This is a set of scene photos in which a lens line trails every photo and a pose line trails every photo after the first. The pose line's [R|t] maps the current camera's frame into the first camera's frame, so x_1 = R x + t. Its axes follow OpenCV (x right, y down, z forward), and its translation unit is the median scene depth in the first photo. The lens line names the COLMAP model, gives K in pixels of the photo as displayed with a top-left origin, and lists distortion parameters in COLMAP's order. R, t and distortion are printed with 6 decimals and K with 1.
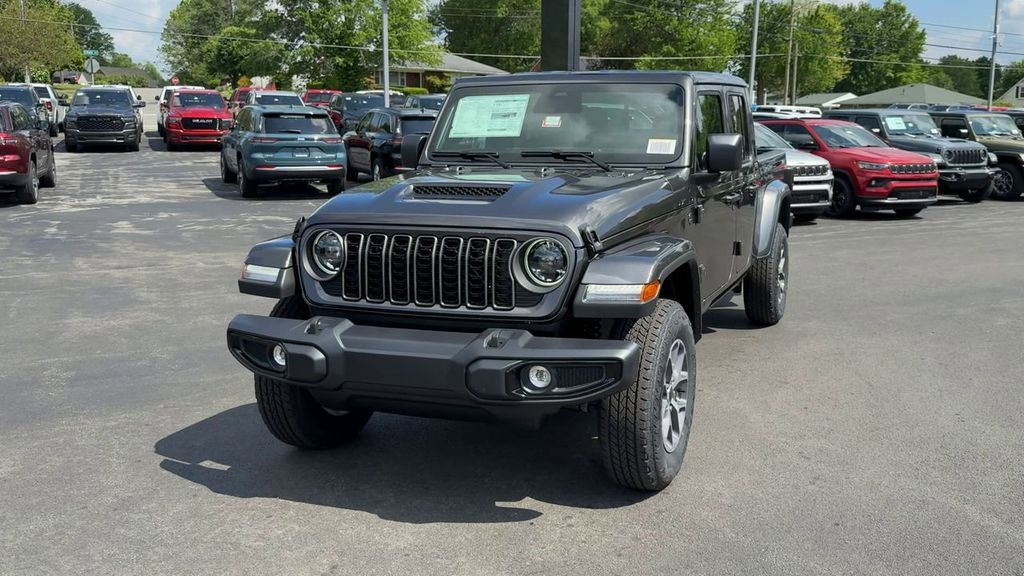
lens RADIAL K [[946.5, 0, 538.7], [0, 946.5, 290.4], [0, 0, 1]] dist [0.096501, -0.178183]
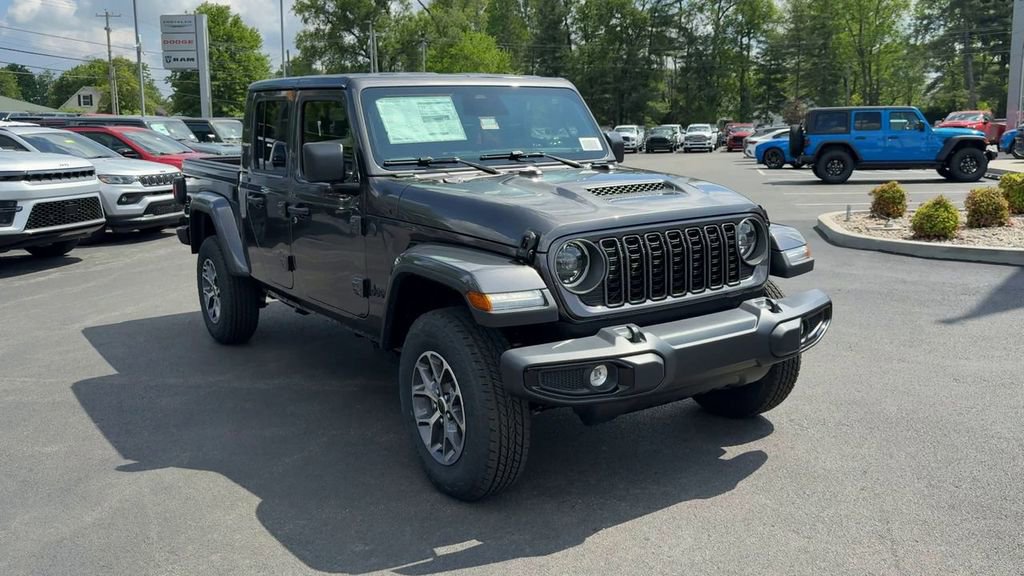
lens RADIAL K [[946.5, 0, 538.7], [0, 946.5, 290.4], [0, 0, 1]] dist [0.096501, -0.178183]
pose [[0.546426, -0.158547, 0.822363, -0.936471], [0.165225, 0.983027, 0.079738, -0.086622], [-0.821048, 0.092304, 0.563347, 0.462505]]
